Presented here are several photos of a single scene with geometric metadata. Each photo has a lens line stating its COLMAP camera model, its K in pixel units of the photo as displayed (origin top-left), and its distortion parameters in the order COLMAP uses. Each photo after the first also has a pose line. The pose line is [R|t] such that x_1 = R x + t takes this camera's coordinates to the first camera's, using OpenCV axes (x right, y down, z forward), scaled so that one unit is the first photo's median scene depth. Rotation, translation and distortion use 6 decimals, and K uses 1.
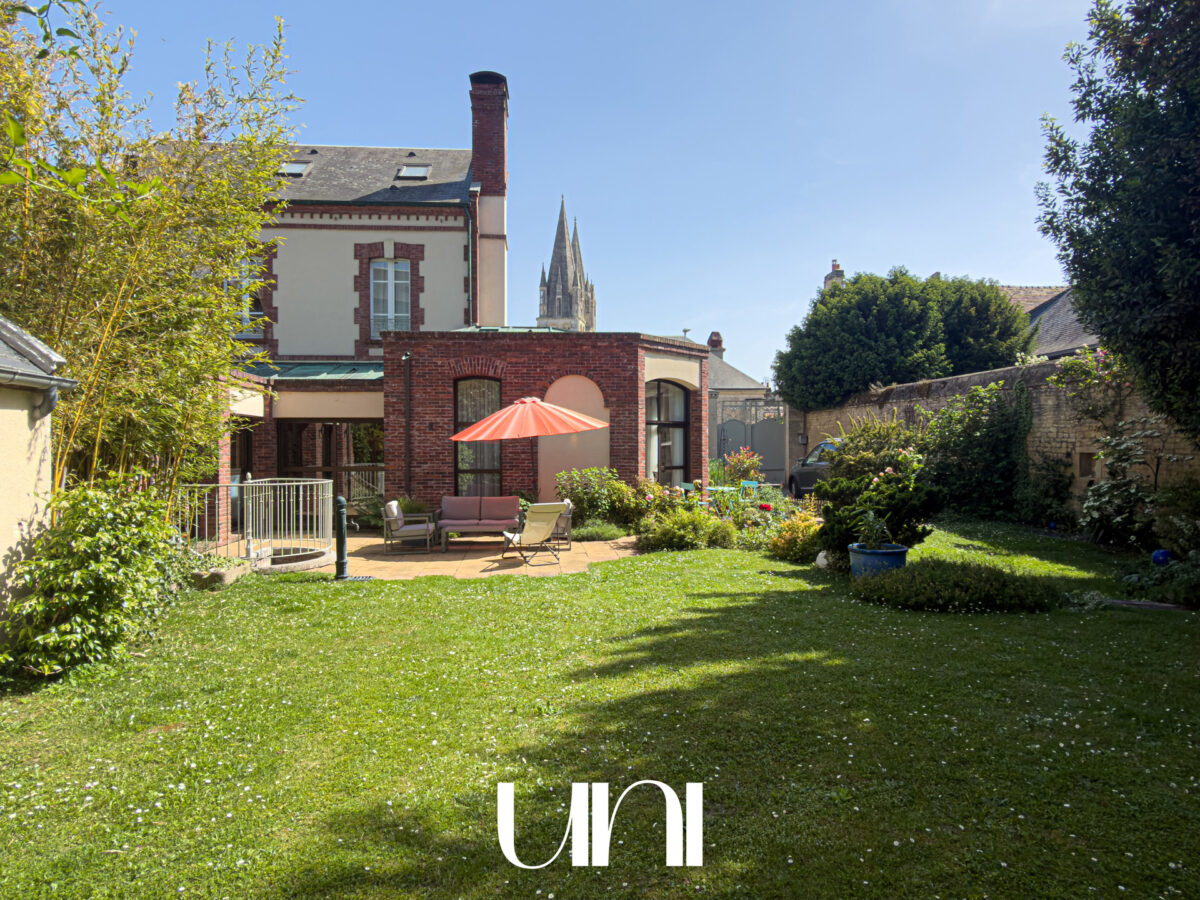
lens RADIAL K [[757.6, 0, 597.8], [0, 757.6, 451.2], [0, 0, 1]] dist [-0.004075, -0.000950]
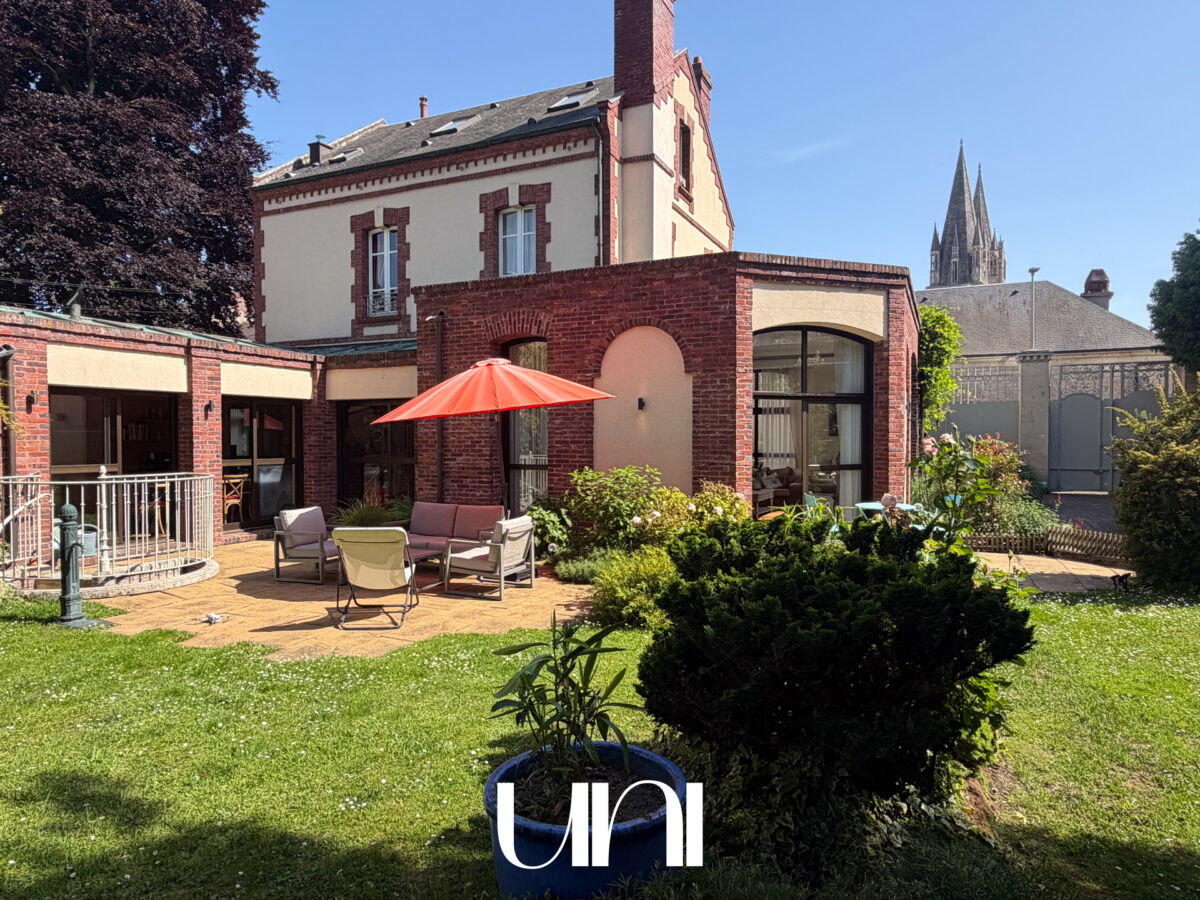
lens RADIAL K [[757.6, 0, 601.5], [0, 757.6, 447.8], [0, 0, 1]] dist [-0.004075, -0.000950]
pose [[0.862445, 0.009148, -0.506069, 0.227820], [-0.003599, 0.999922, 0.011942, -0.001115], [0.506139, -0.008478, 0.862410, 0.333691]]
